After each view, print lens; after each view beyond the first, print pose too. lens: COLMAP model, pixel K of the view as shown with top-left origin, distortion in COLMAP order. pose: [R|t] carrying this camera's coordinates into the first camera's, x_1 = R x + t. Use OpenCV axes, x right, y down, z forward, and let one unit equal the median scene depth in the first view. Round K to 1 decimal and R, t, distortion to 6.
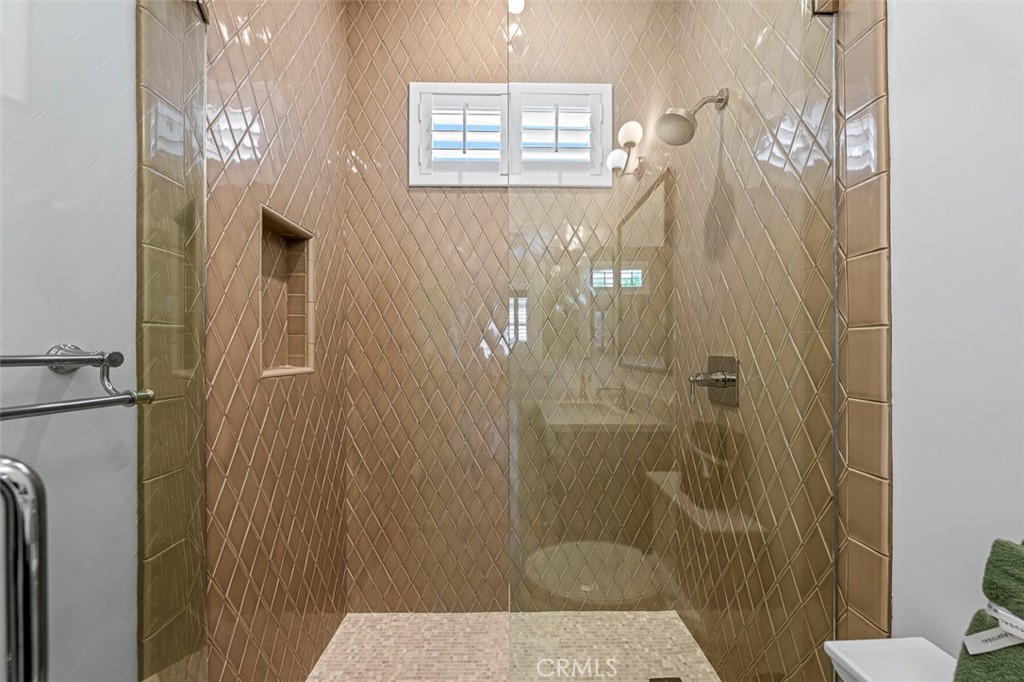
lens RADIAL K [[350.3, 0, 515.8], [0, 350.3, 350.2], [0, 0, 1]] dist [-0.005689, -0.000011]
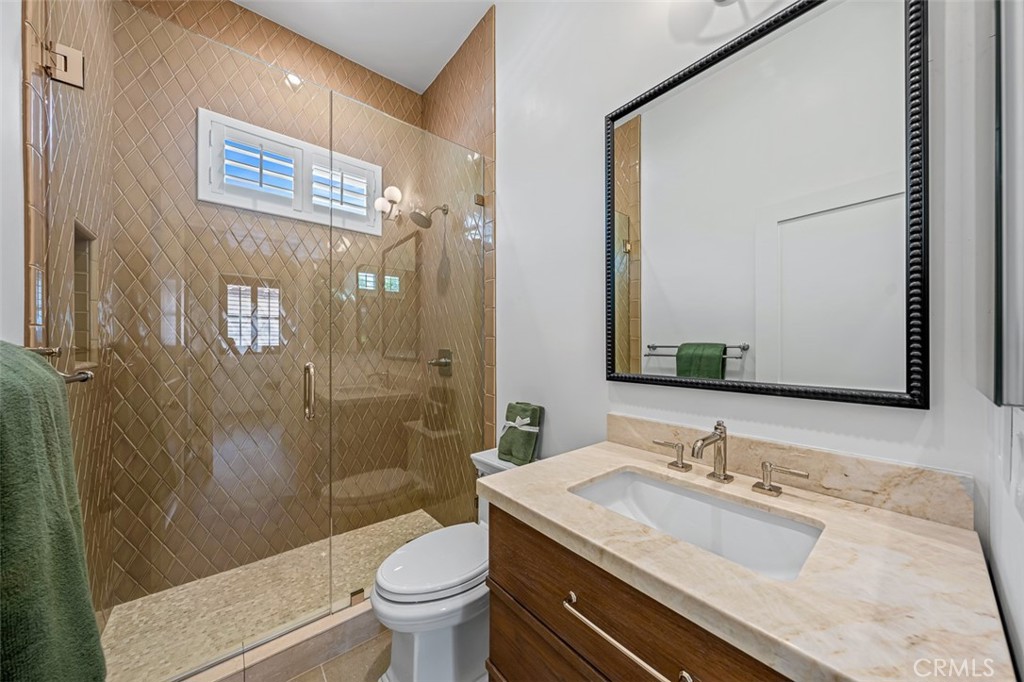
lens RADIAL K [[350.3, 0, 515.2], [0, 350.3, 346.5], [0, 0, 1]] dist [-0.005689, -0.000011]
pose [[0.782856, -0.000016, 0.622203, -0.209512], [-0.002175, 0.999994, 0.002762, -0.002758], [-0.622199, -0.003515, 0.782851, -0.529233]]
